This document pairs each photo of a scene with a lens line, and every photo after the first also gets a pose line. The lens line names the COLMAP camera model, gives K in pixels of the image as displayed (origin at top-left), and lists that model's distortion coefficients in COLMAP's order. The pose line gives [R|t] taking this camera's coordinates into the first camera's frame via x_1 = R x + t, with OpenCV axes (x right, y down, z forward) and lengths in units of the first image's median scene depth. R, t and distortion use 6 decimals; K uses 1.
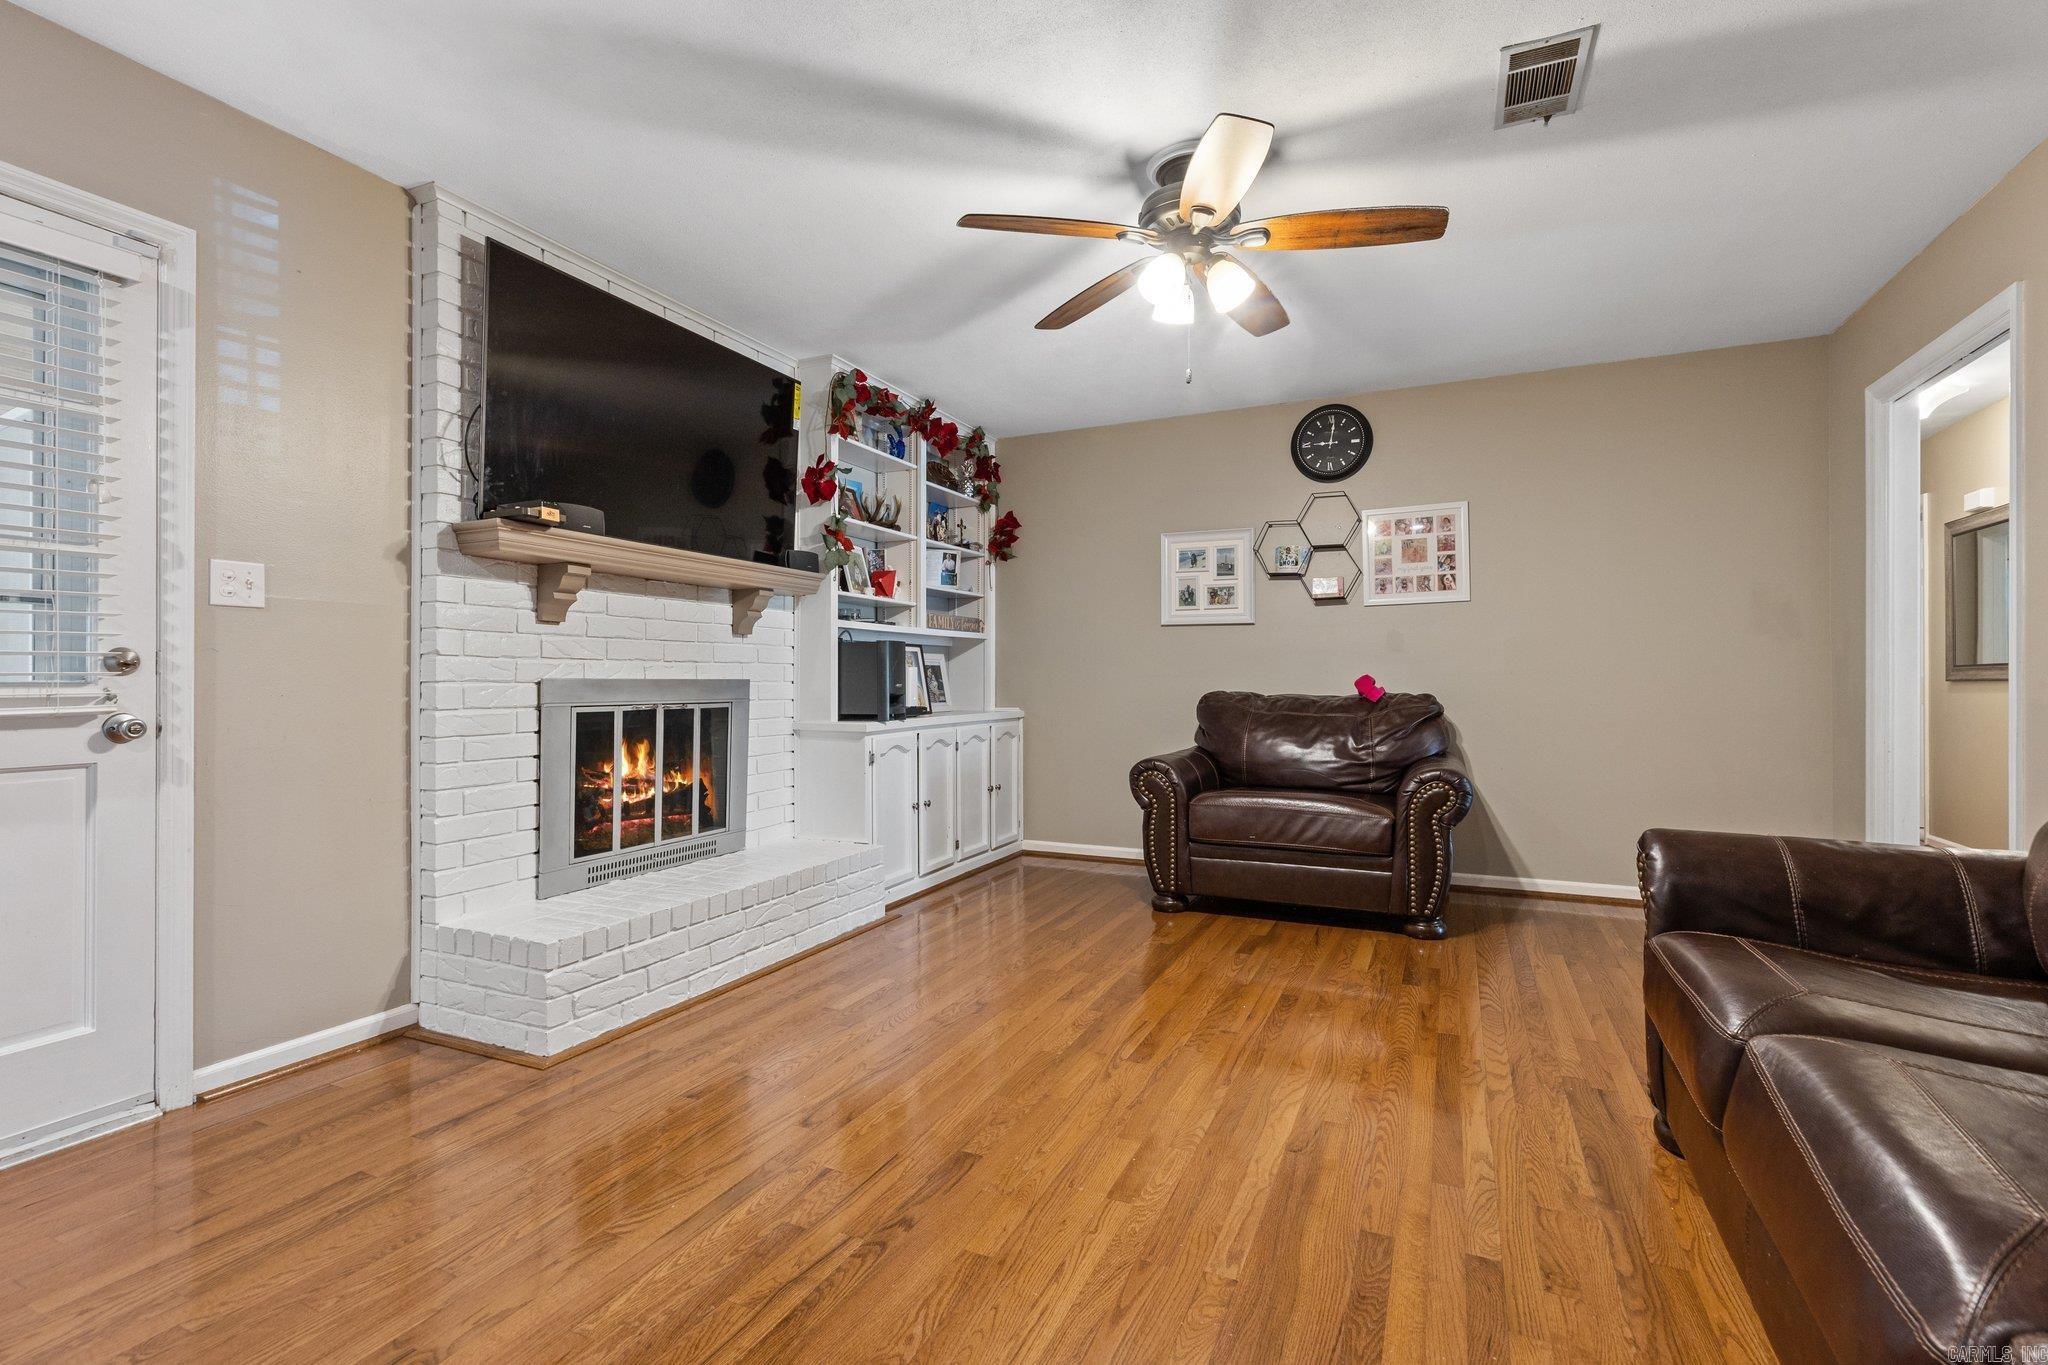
lens RADIAL K [[925.9, 0, 1026.7], [0, 925.9, 674.0], [0, 0, 1]] dist [0.005324, -0.001262]
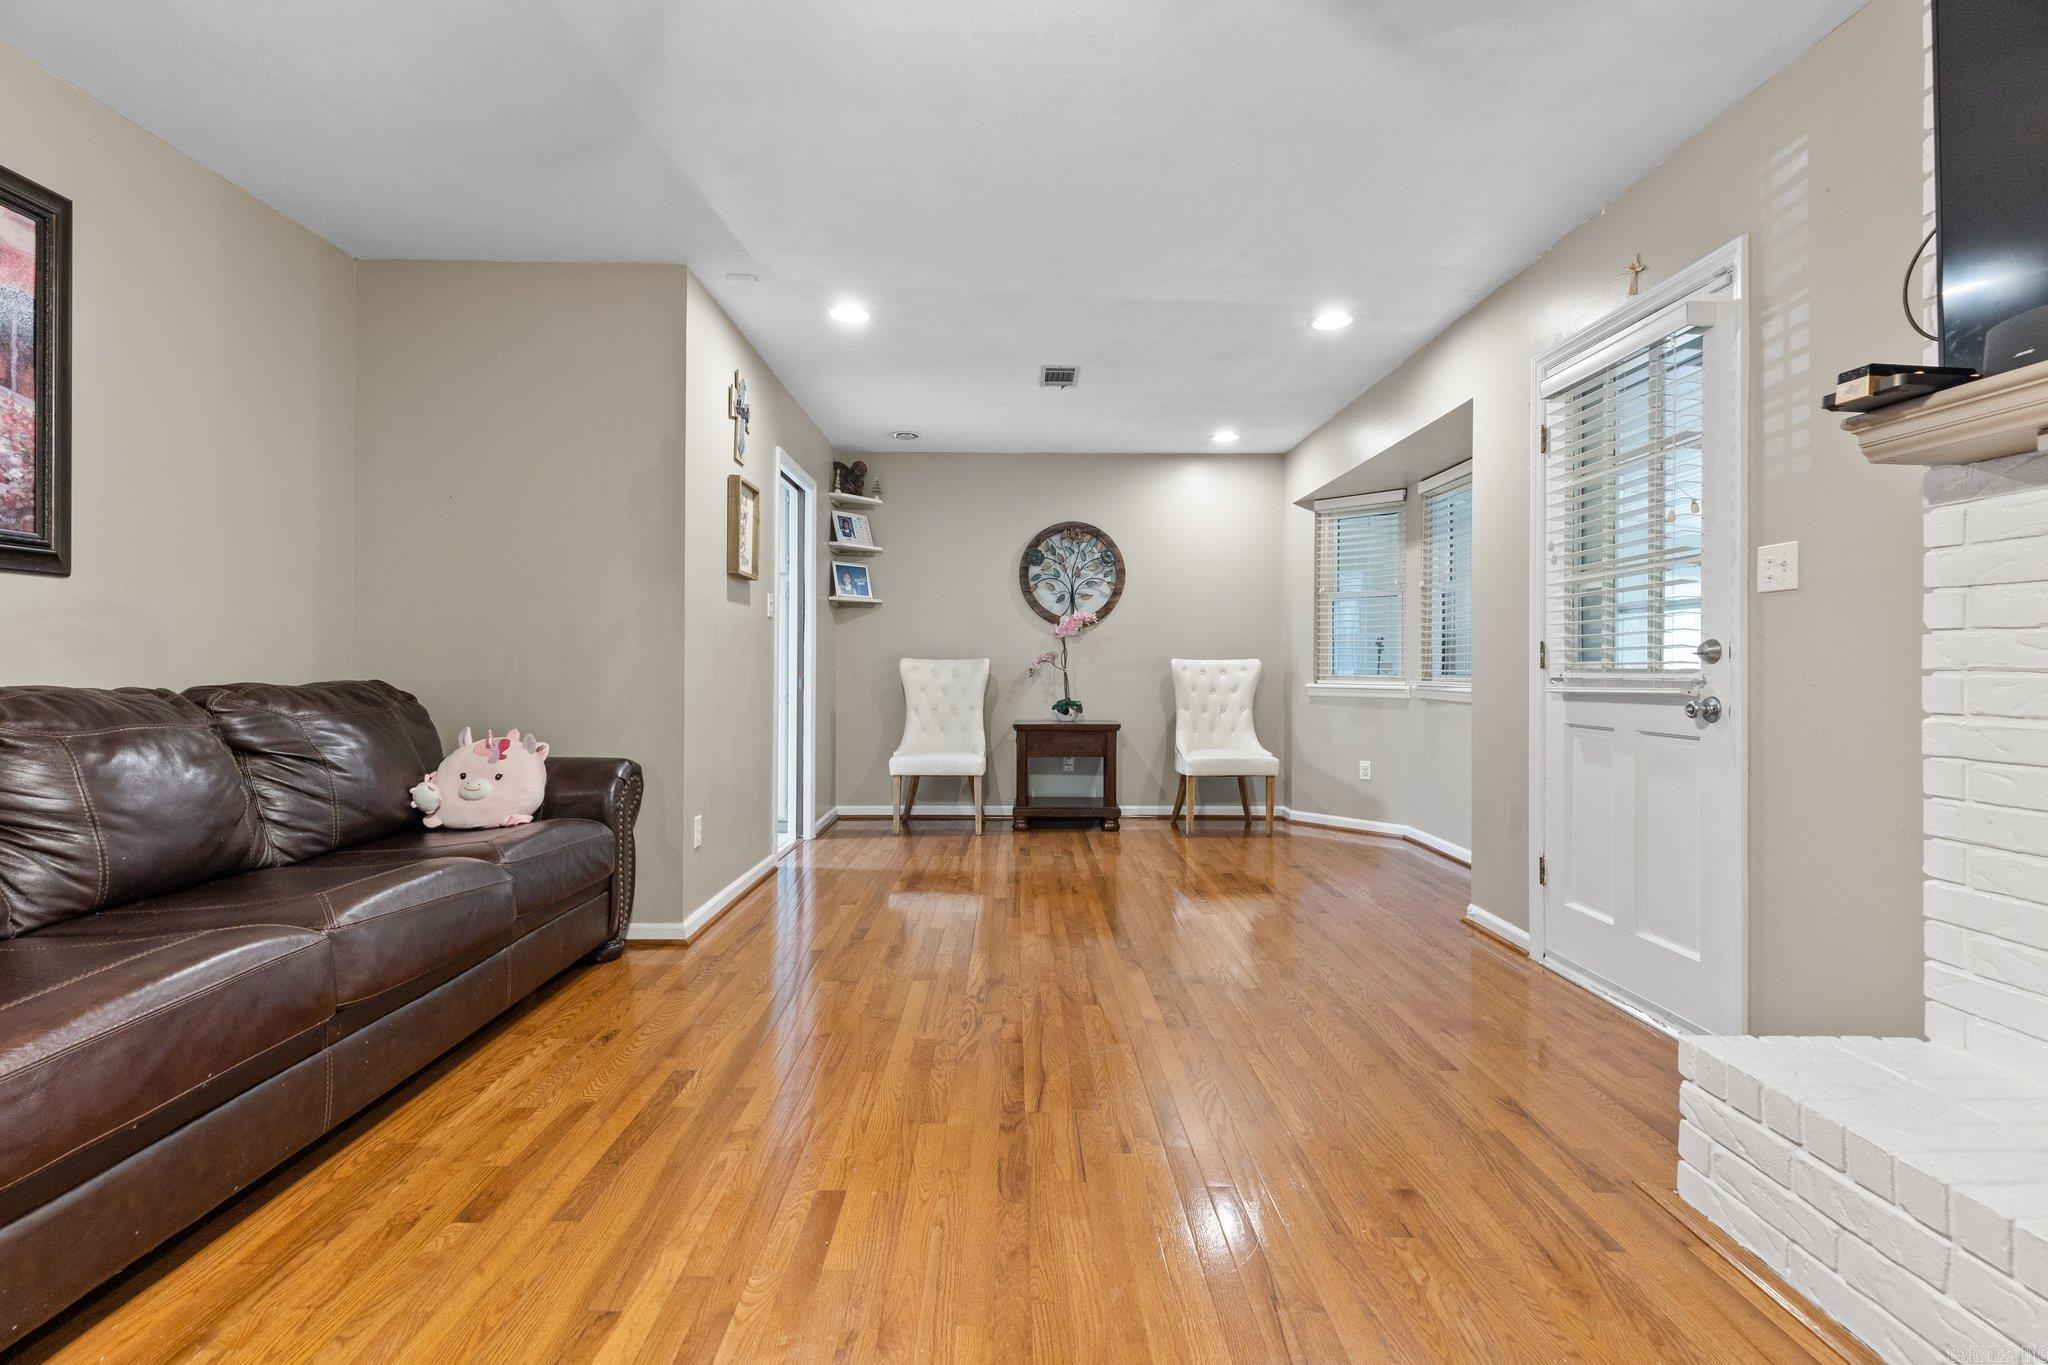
lens RADIAL K [[925.9, 0, 1025.0], [0, 925.9, 661.3], [0, 0, 1]] dist [0.005324, -0.001262]
pose [[-0.901525, -0.007205, -0.432667, 0.228421], [-0.002588, 0.999933, -0.011258, 0.010778], [0.432719, -0.009030, -0.901484, 1.311929]]
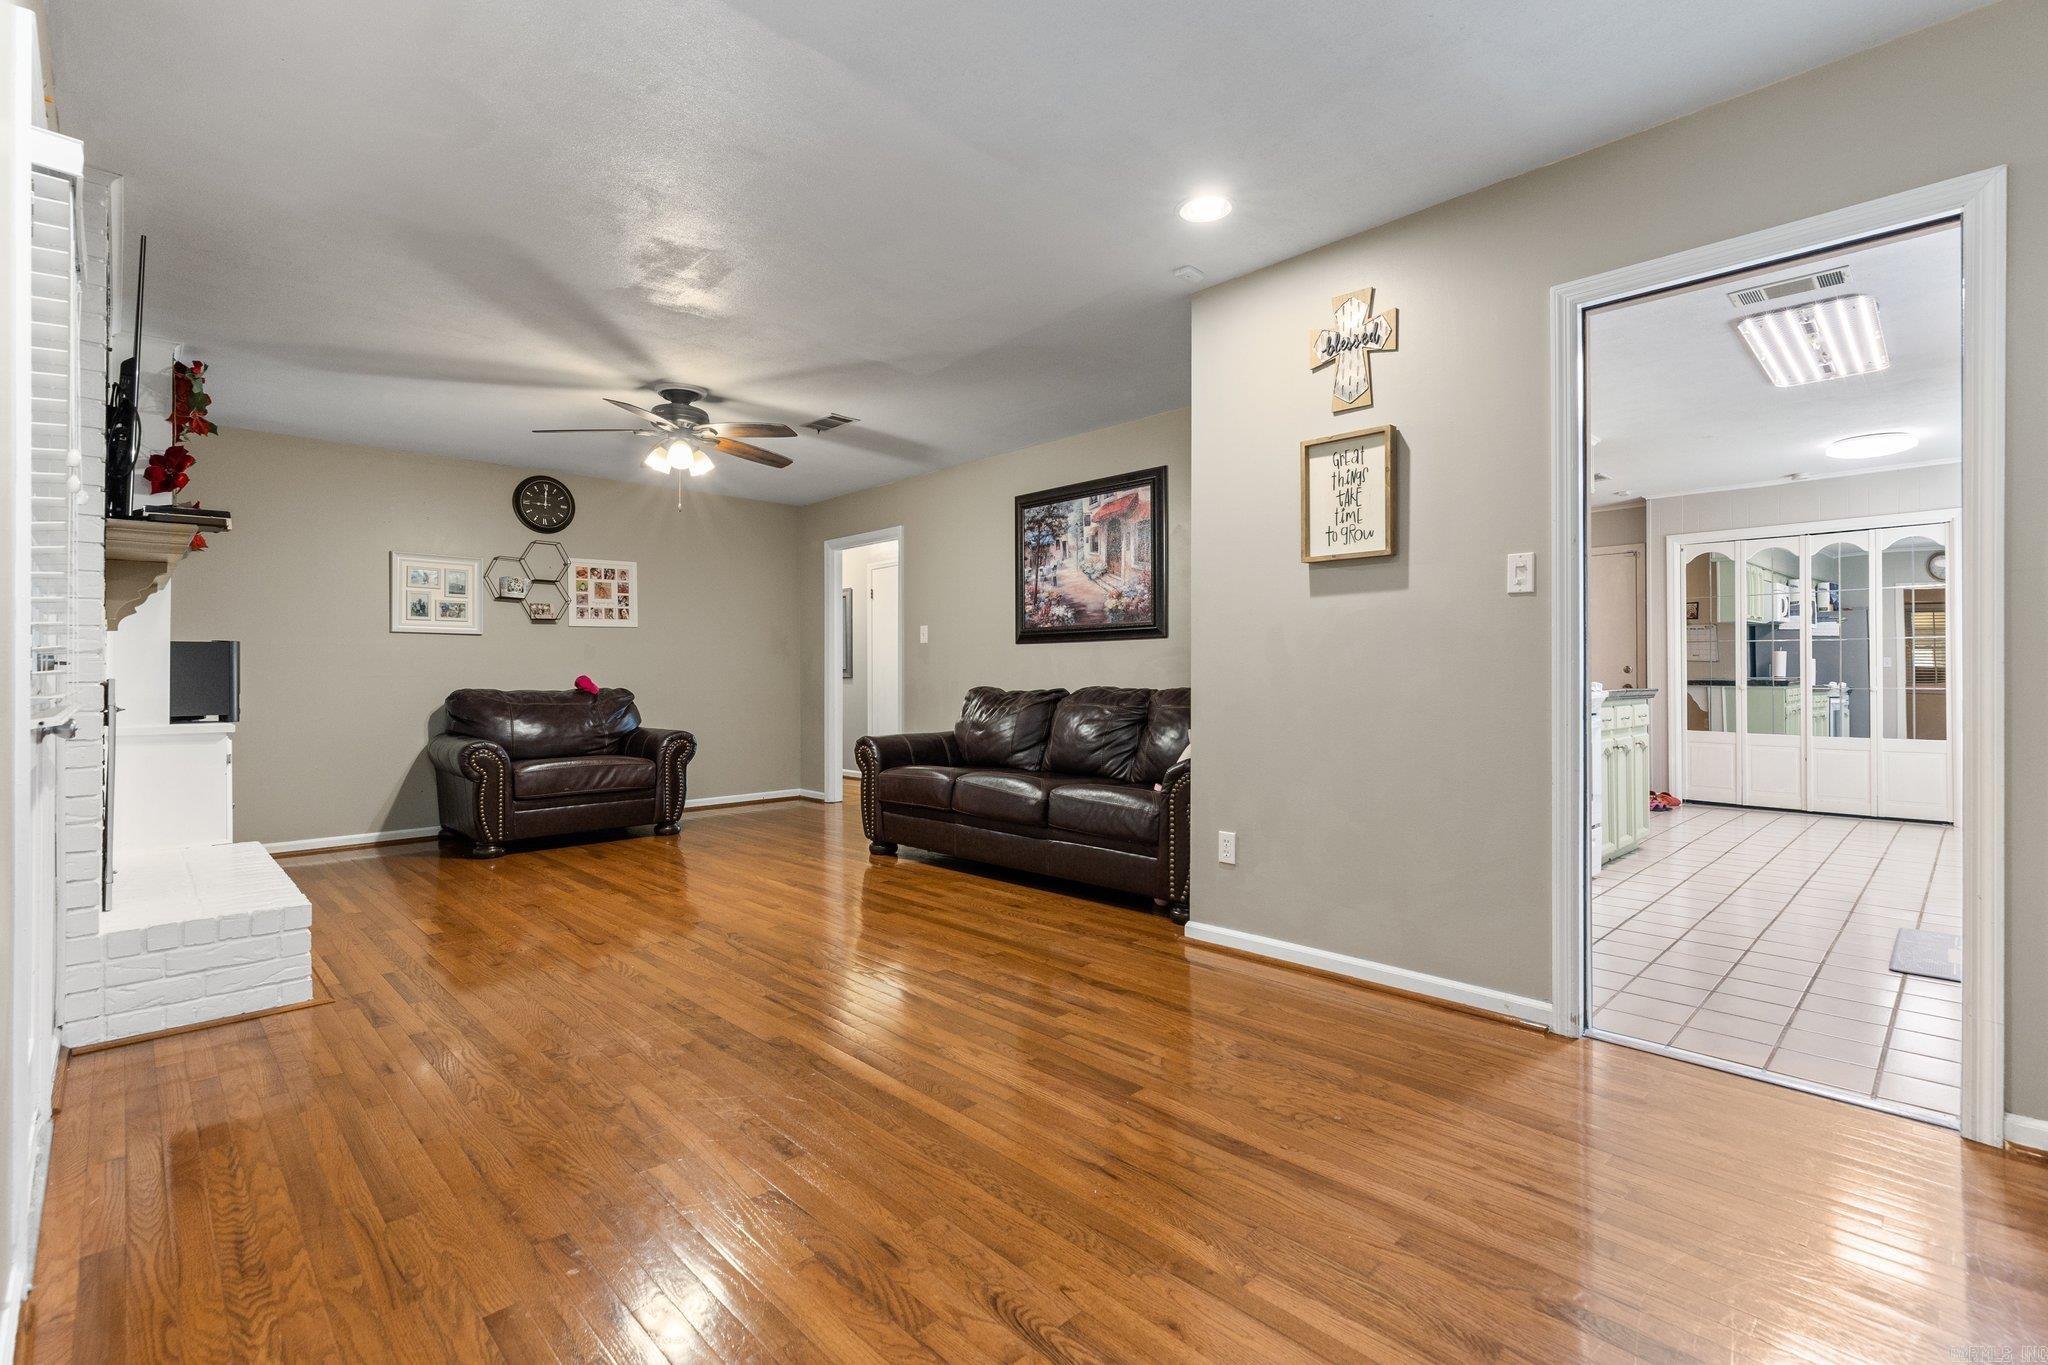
lens RADIAL K [[925.9, 0, 1028.9], [0, 925.9, 666.0], [0, 0, 1]] dist [0.005324, -0.001262]
pose [[0.354251, 0.009674, 0.935100, -1.190915], [0.000027, 0.999946, -0.010356, 0.001909], [-0.935150, 0.003694, 0.354232, -0.246418]]
